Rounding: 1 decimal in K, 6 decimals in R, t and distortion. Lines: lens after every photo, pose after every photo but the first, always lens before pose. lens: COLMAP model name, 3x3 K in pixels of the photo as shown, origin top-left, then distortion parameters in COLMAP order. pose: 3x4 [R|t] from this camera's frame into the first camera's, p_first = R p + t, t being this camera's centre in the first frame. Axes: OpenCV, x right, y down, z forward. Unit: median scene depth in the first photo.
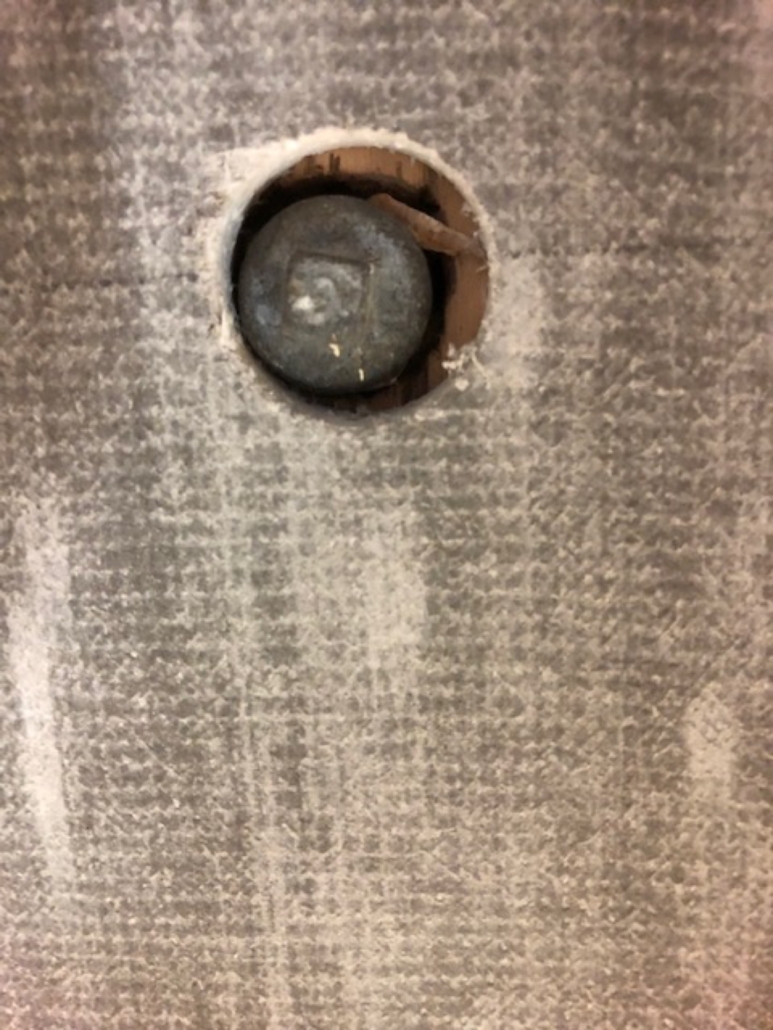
lens RADIAL K [[832.1, 0, 386.5], [0, 832.1, 515.0], [0, 0, 1]] dist [0.001761, -0.007210]
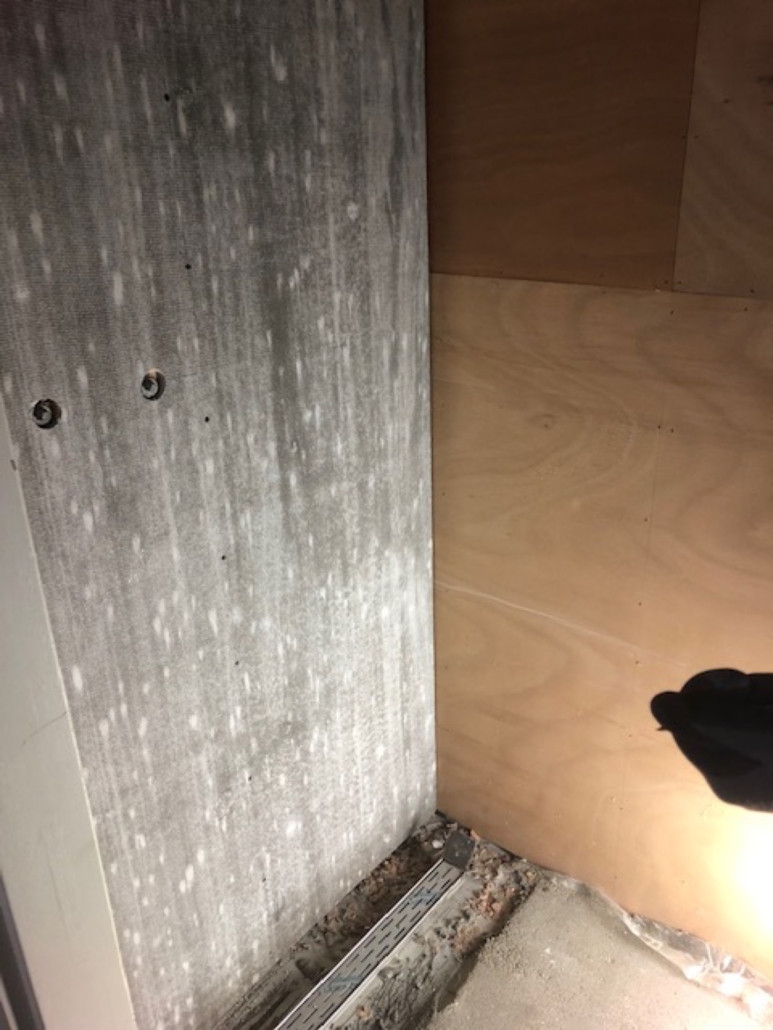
lens RADIAL K [[837.3, 0, 386.5], [0, 837.3, 515.0], [0, 0, 1]] dist [0.040633, -0.154091]
pose [[0.621914, -0.275953, 0.732853, -4.412547], [0.156393, 0.960768, 0.229055, -0.683140], [-0.767310, -0.027839, 0.640672, -7.187521]]
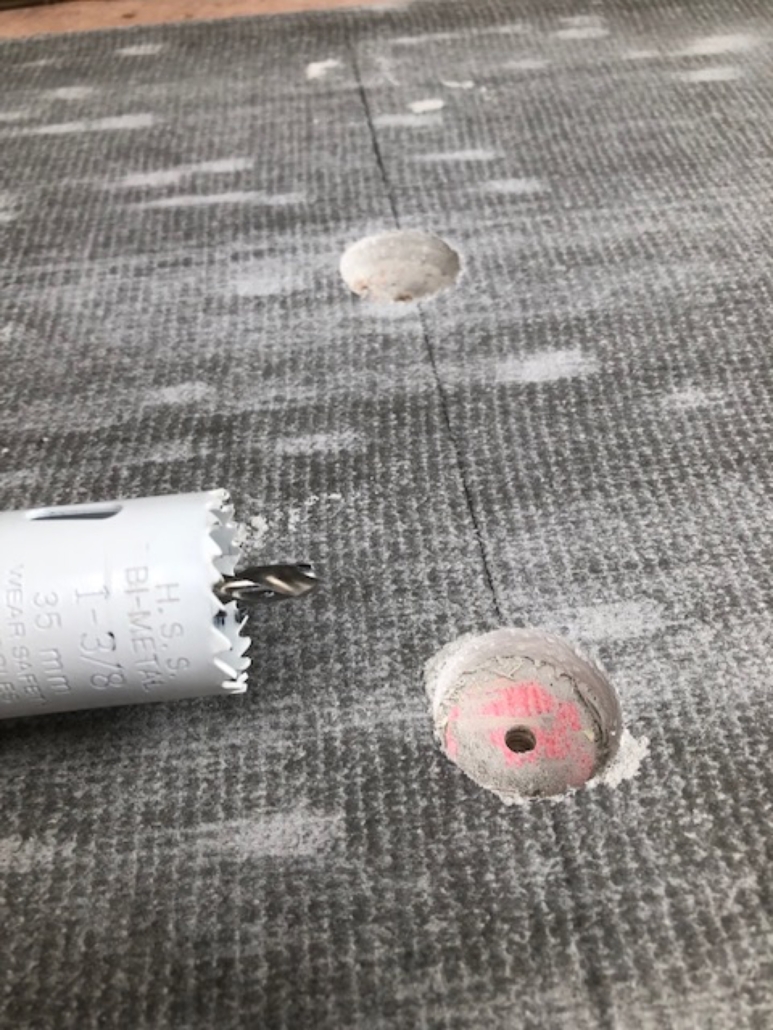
lens RADIAL K [[837.3, 0, 386.5], [0, 837.3, 515.0], [0, 0, 1]] dist [0.040633, -0.154091]
pose [[0.077492, 0.796034, -0.600271, 1.841027], [-0.978021, -0.056203, -0.200790, 0.190966], [-0.193573, 0.602637, 0.774183, -0.398819]]
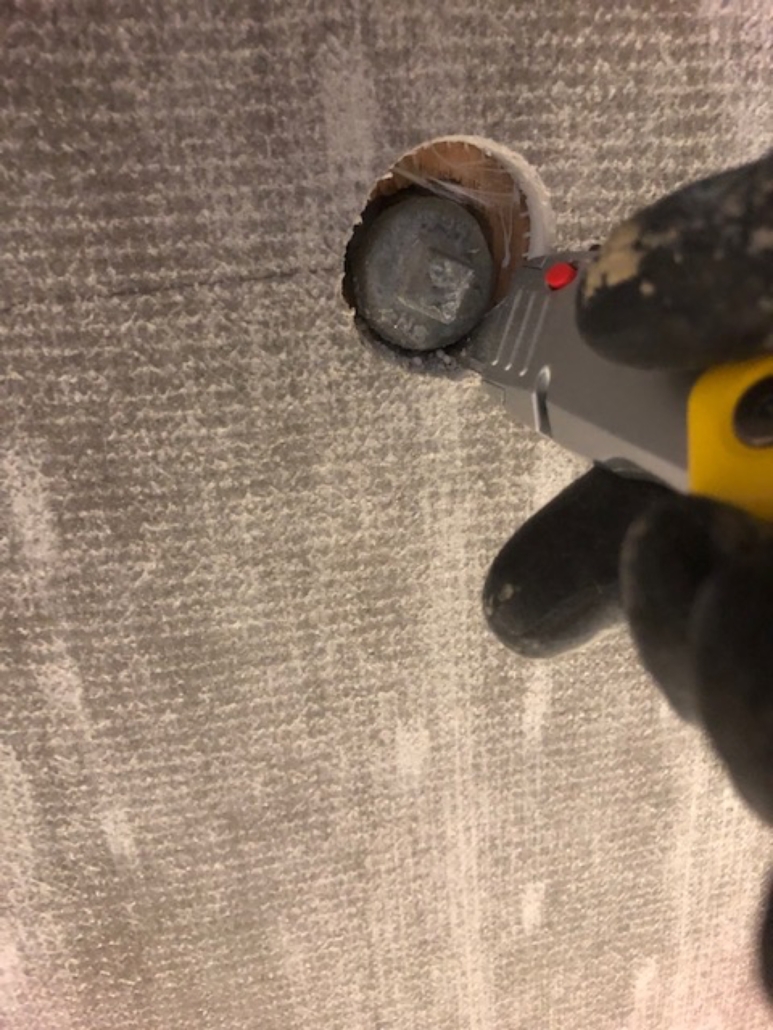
lens RADIAL K [[837.3, 0, 386.5], [0, 837.3, 515.0], [0, 0, 1]] dist [0.040633, -0.154091]
pose [[0.966967, -0.123730, 0.222857, 0.835030], [0.081346, 0.978364, 0.190230, -0.205281], [-0.241572, -0.165818, 0.956111, -0.385602]]
